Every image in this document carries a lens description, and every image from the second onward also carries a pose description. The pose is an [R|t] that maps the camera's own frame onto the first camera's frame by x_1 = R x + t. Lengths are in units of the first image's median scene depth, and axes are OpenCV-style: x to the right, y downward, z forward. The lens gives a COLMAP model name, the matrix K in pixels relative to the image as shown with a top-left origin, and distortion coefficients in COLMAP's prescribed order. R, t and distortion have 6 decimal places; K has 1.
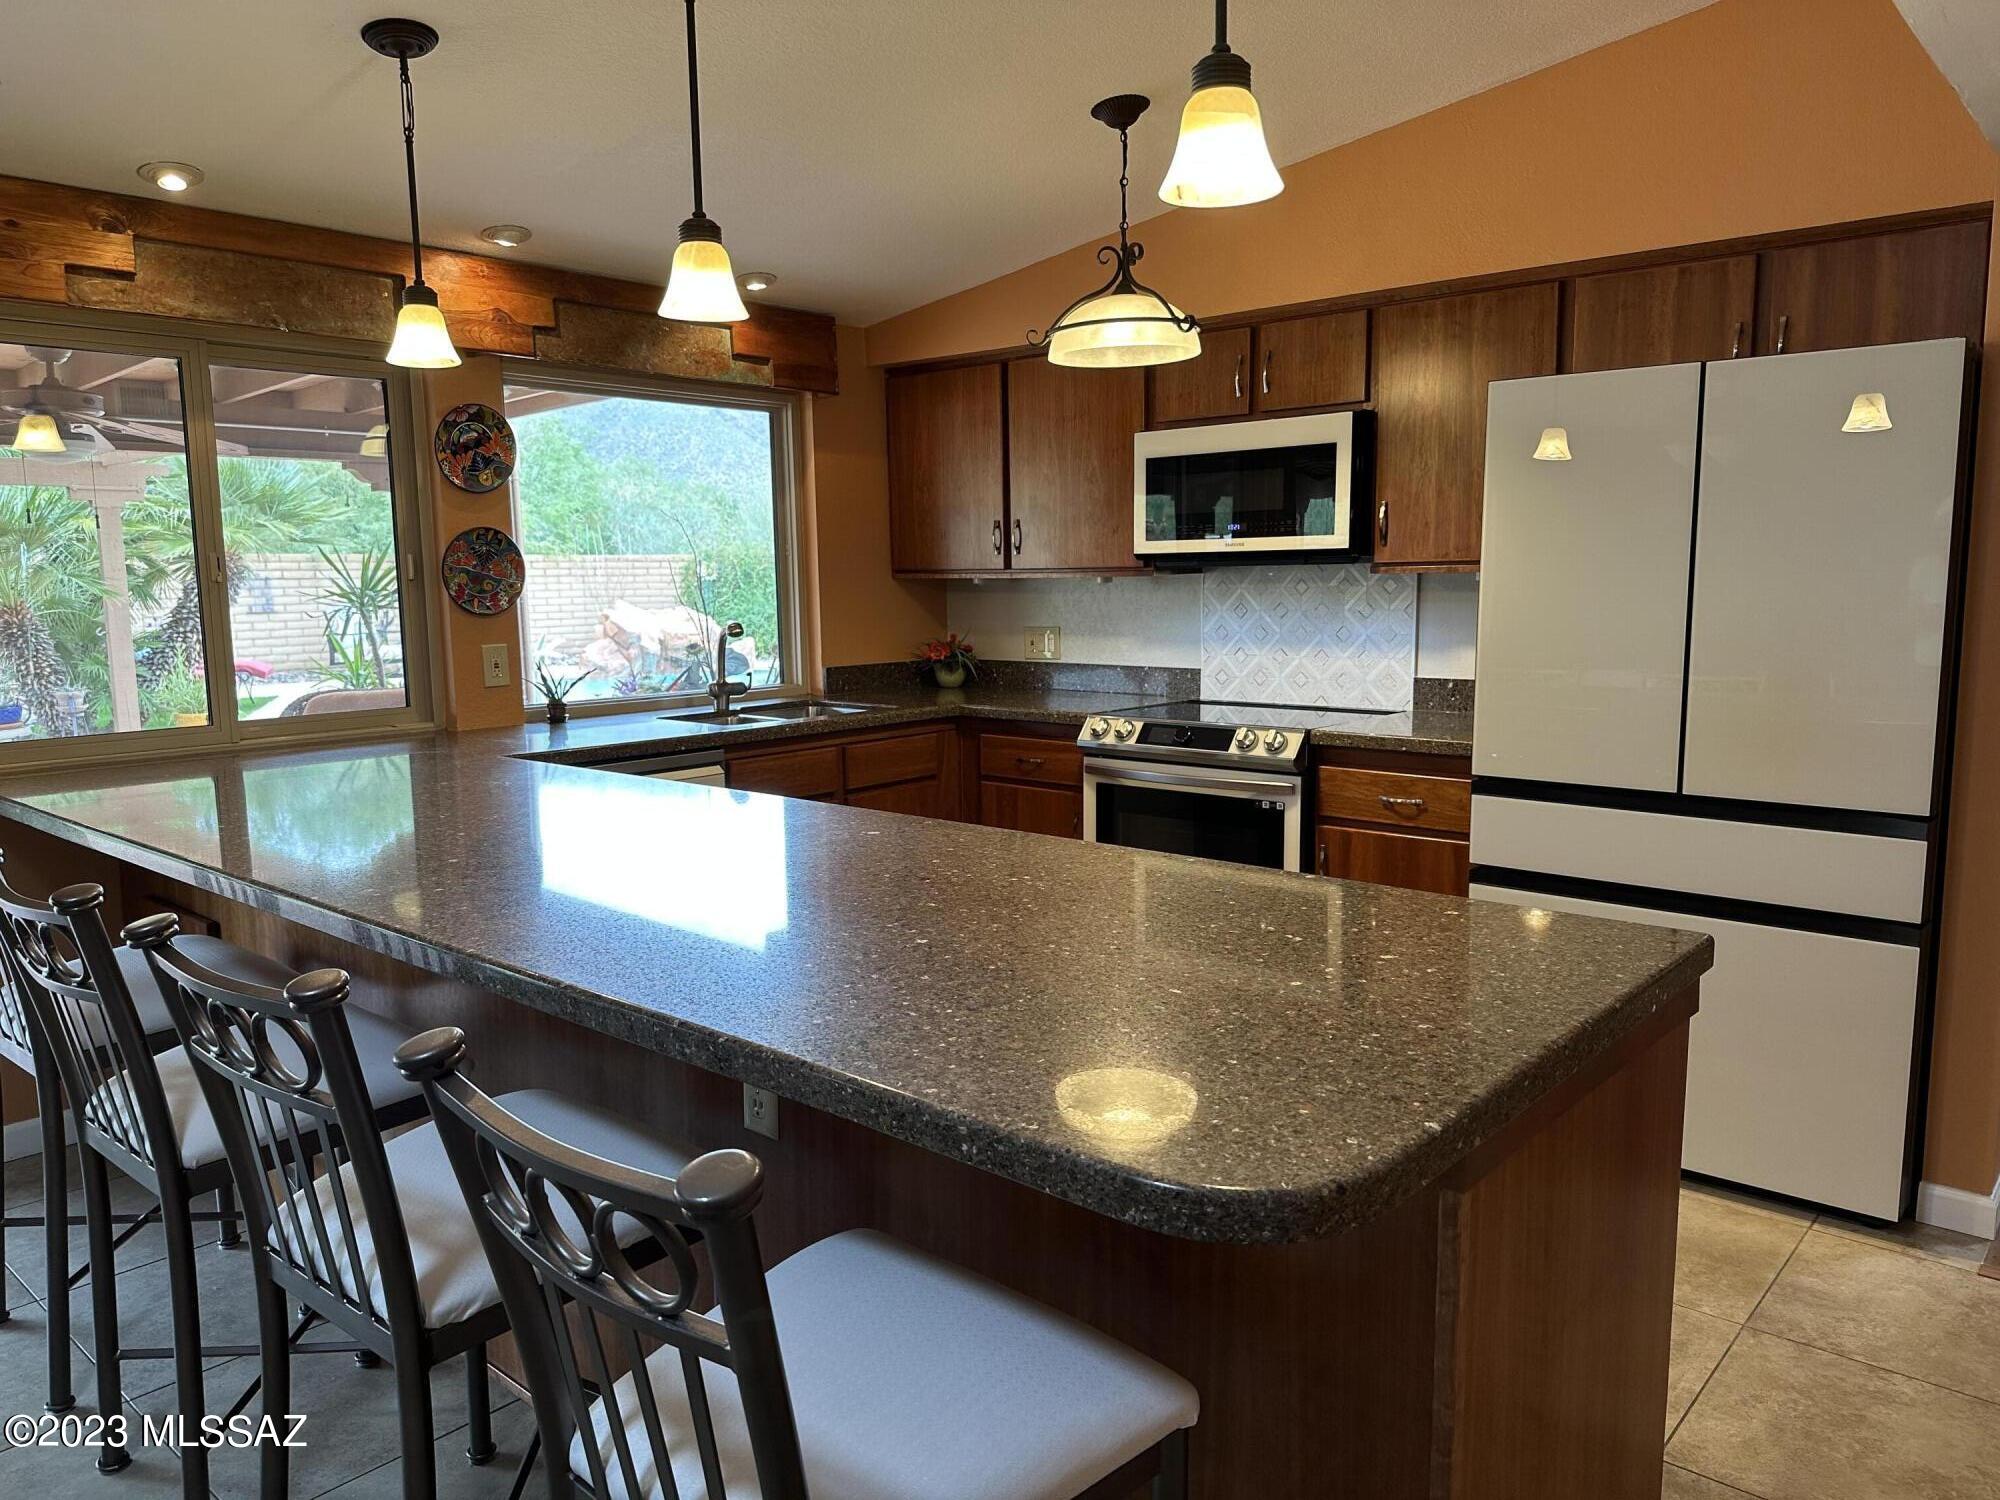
lens RADIAL K [[1427.6, 0, 1000.0], [0, 1427.6, 750.0], [0, 0, 1]] dist [-0.000626, -0.005280]
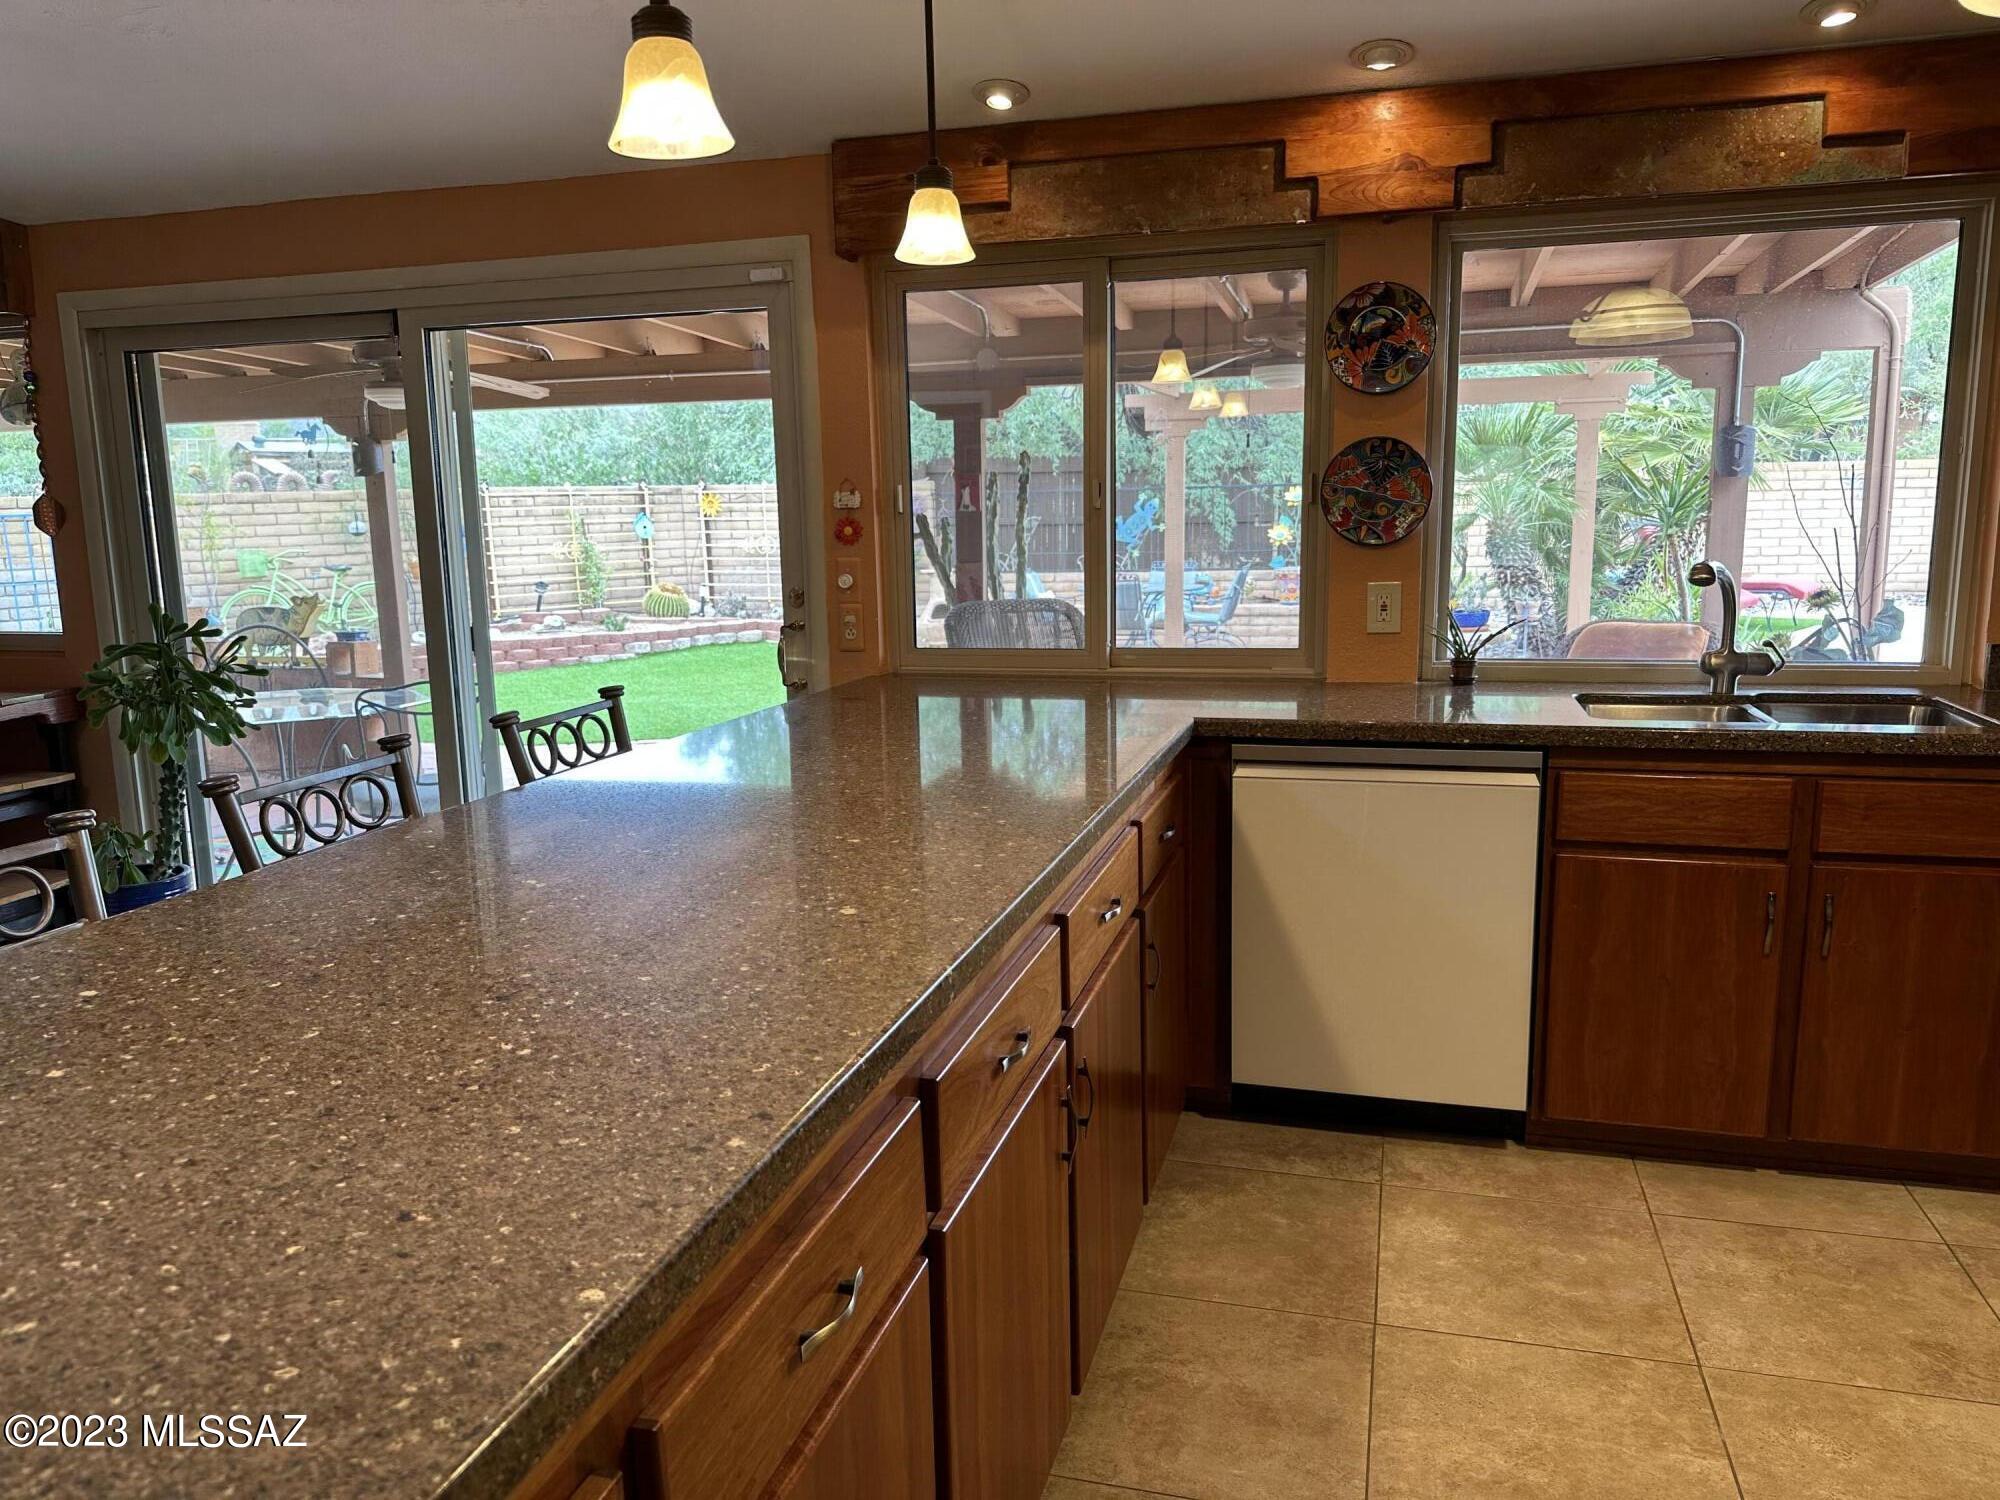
lens RADIAL K [[1396.3, 0, 997.1], [0, 1396.3, 760.4], [0, 0, 1]] dist [0.130056, -0.208842]
pose [[0.431493, 0.163716, -0.887136, 0.293866], [-0.098099, 0.986078, 0.134261, -0.061091], [0.896767, 0.029095, 0.441546, 0.452604]]
